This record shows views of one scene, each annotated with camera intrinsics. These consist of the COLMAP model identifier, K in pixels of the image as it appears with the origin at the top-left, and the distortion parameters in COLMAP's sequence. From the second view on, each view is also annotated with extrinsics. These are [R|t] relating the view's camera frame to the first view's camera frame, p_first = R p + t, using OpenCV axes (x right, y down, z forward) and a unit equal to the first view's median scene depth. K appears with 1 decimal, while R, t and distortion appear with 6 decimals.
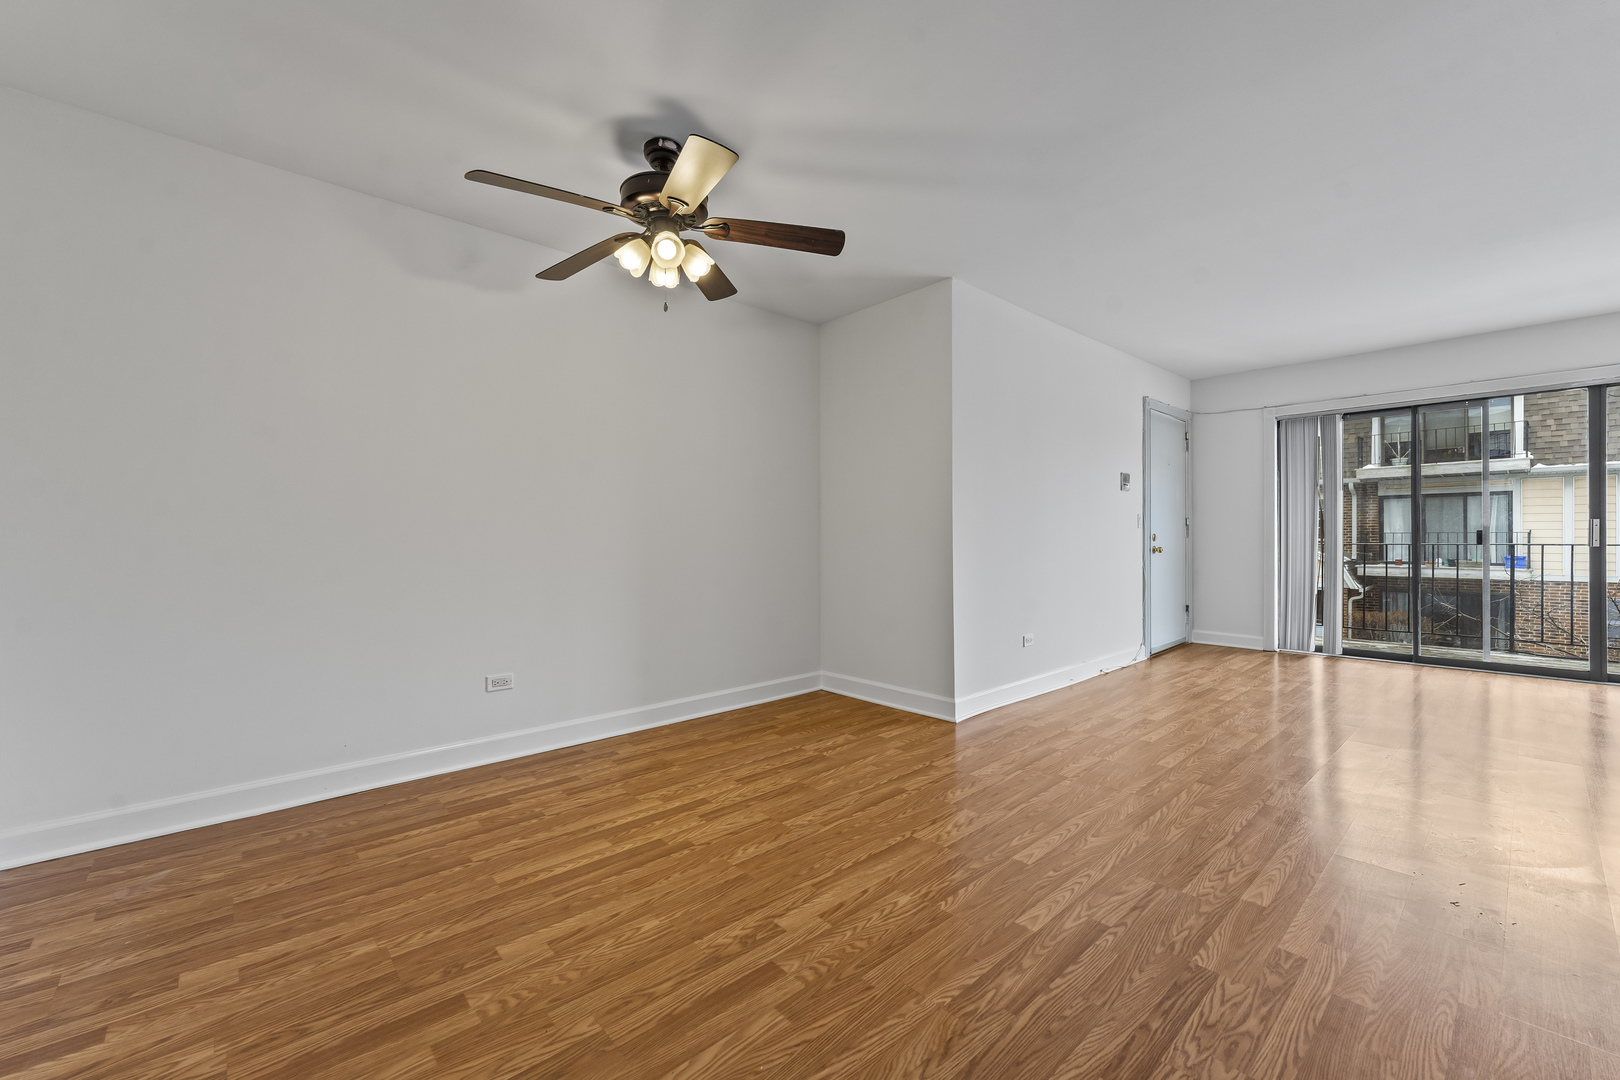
lens RADIAL K [[652.3, 0, 806.5], [0, 652.3, 540.1], [0, 0, 1]] dist [-0.000555, 0.000198]
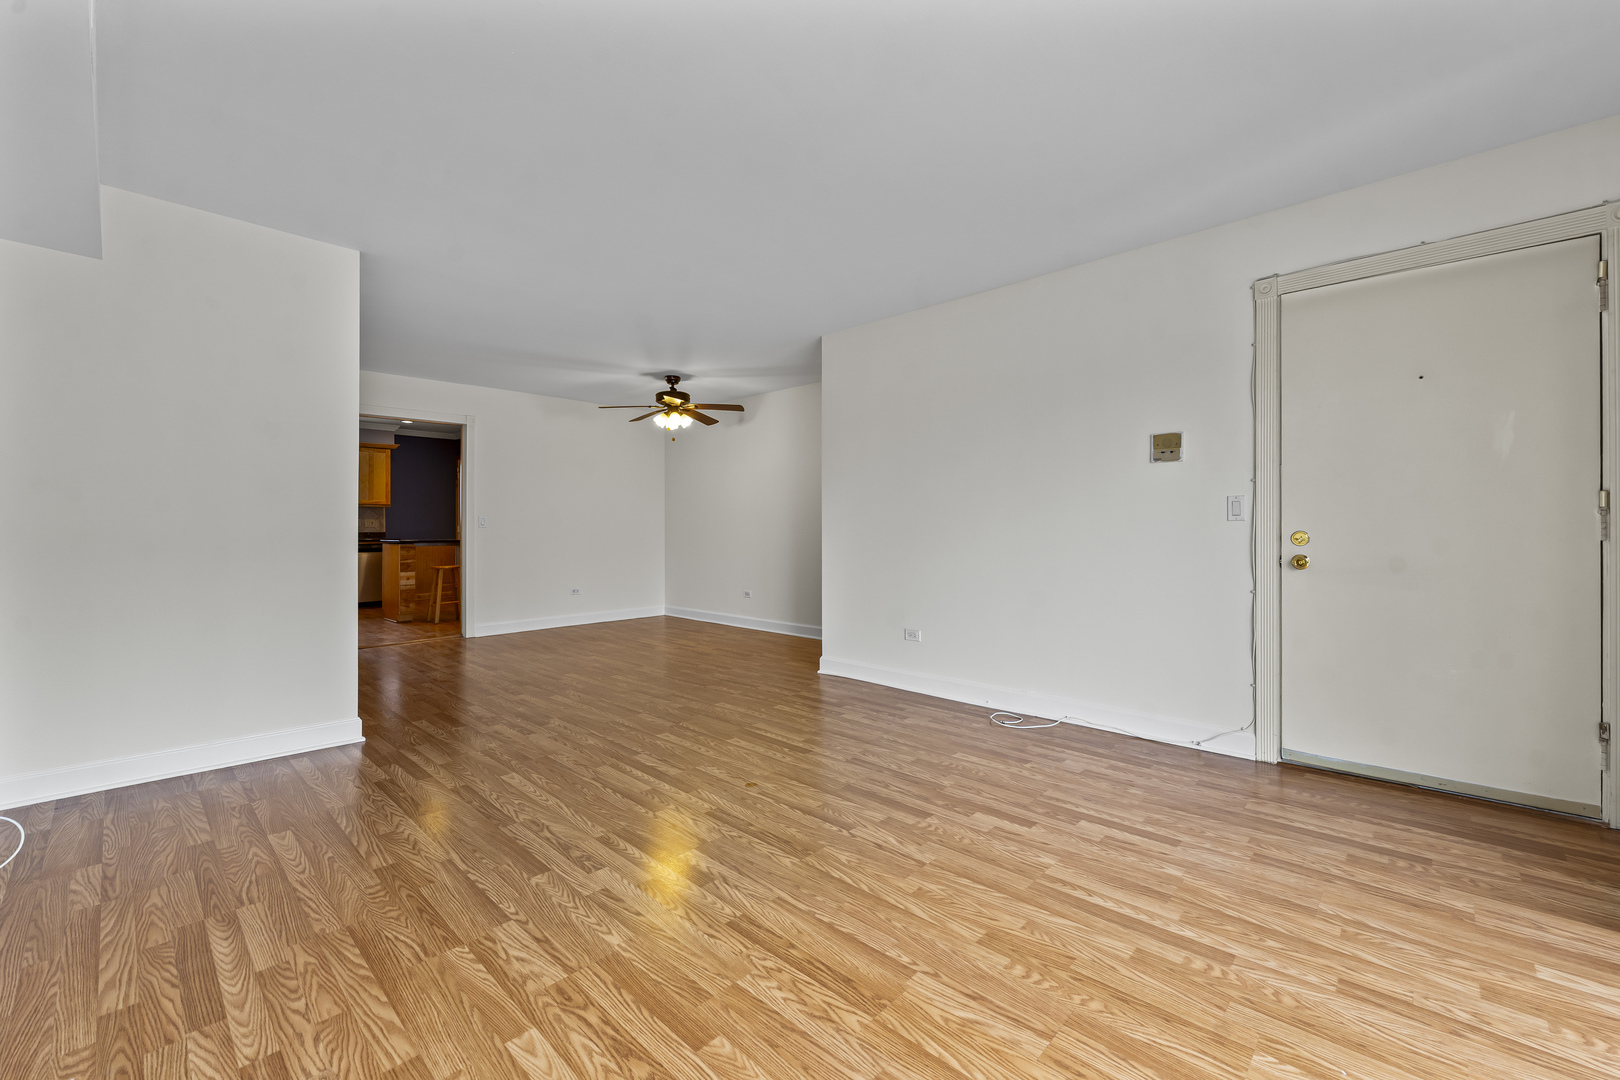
lens RADIAL K [[658.8, 0, 808.2], [0, 658.8, 529.0], [0, 0, 1]] dist [-0.000926, -0.000078]
pose [[0.079341, 0.005137, -0.996834, 1.527387], [-0.004532, 0.999978, 0.004792, -0.017208], [0.996837, 0.004138, 0.079362, 0.857772]]
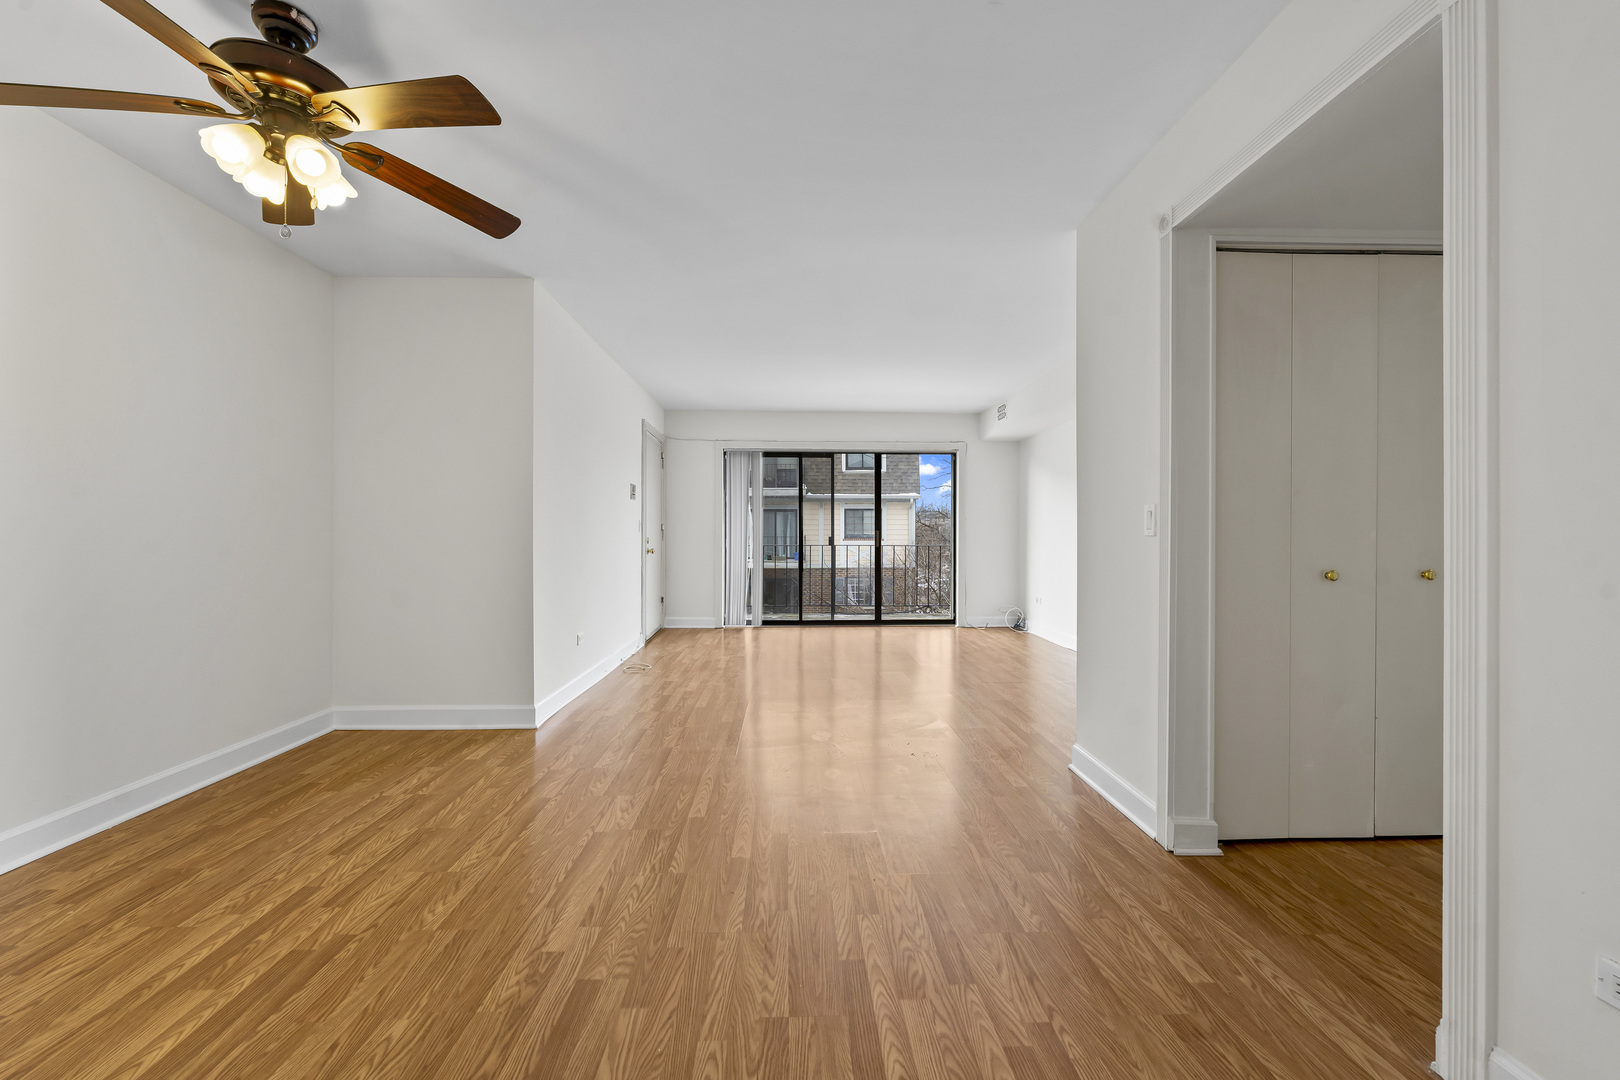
lens RADIAL K [[649.8, 0, 803.8], [0, 649.8, 536.3], [0, 0, 1]] dist [-0.001813, -0.000250]
pose [[0.649038, 0.006641, 0.760727, -0.255219], [-0.000760, 0.999967, -0.008081, -0.003991], [-0.760756, 0.004667, 0.649022, 0.049398]]
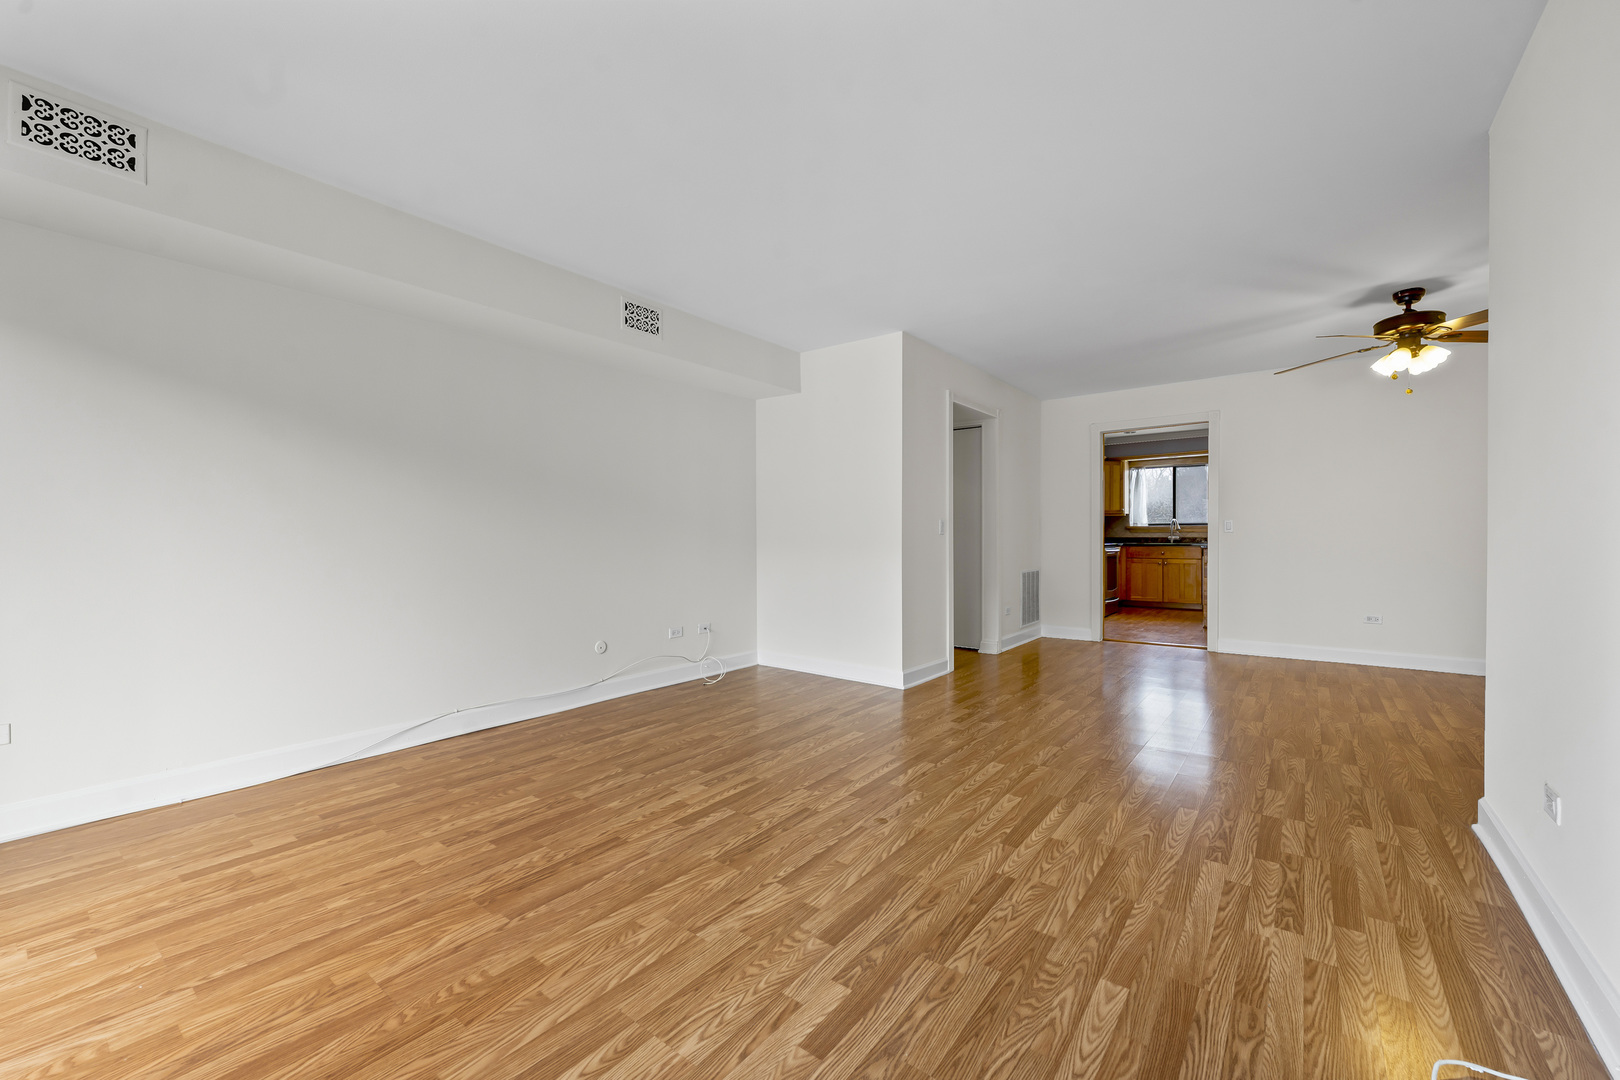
lens RADIAL K [[645.0, 0, 808.6], [0, 645.0, 541.3], [0, 0, 1]] dist [-0.000871, 0.000000]
pose [[-0.983108, 0.009601, -0.182775, 0.973699], [0.006833, 0.999852, 0.015766, -0.018116], [0.182899, 0.014251, -0.983028, 1.476235]]
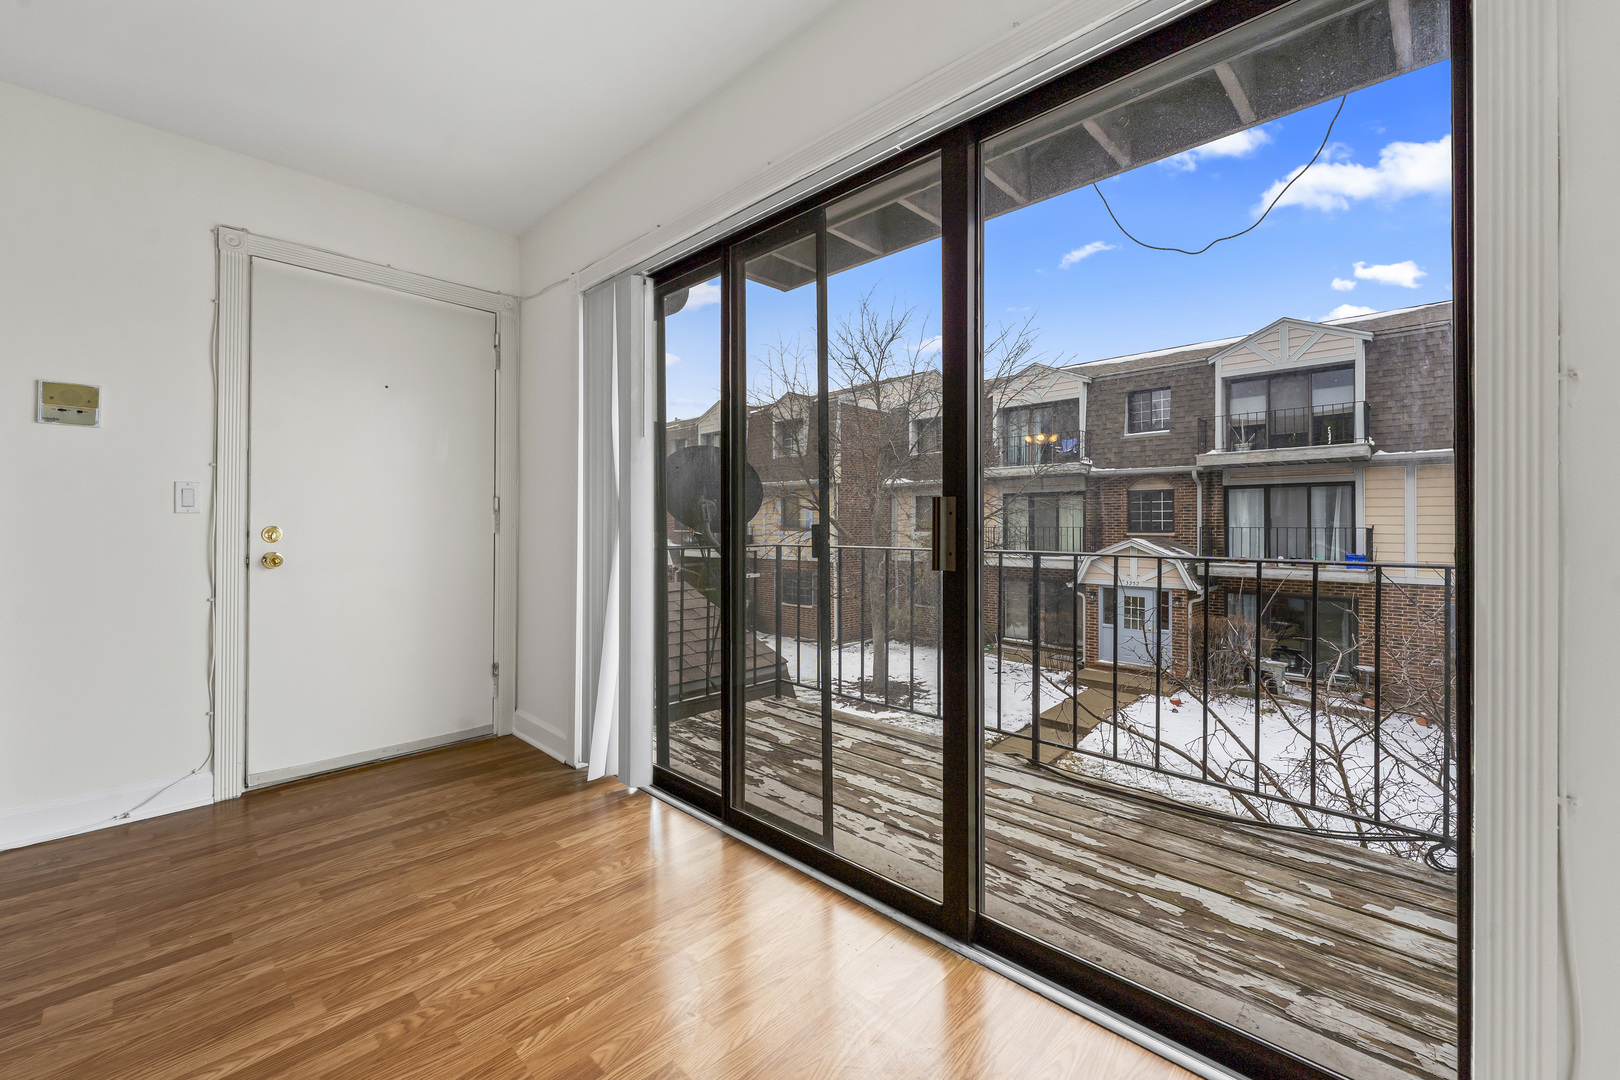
lens RADIAL K [[656.9, 0, 810.8], [0, 656.9, 519.4], [0, 0, 1]] dist [-0.001168, -0.000059]
pose [[0.997553, 0.008224, 0.069431, 1.322852], [-0.007054, 0.999829, -0.017079, -0.013034], [-0.069560, 0.016547, 0.997441, 0.759099]]
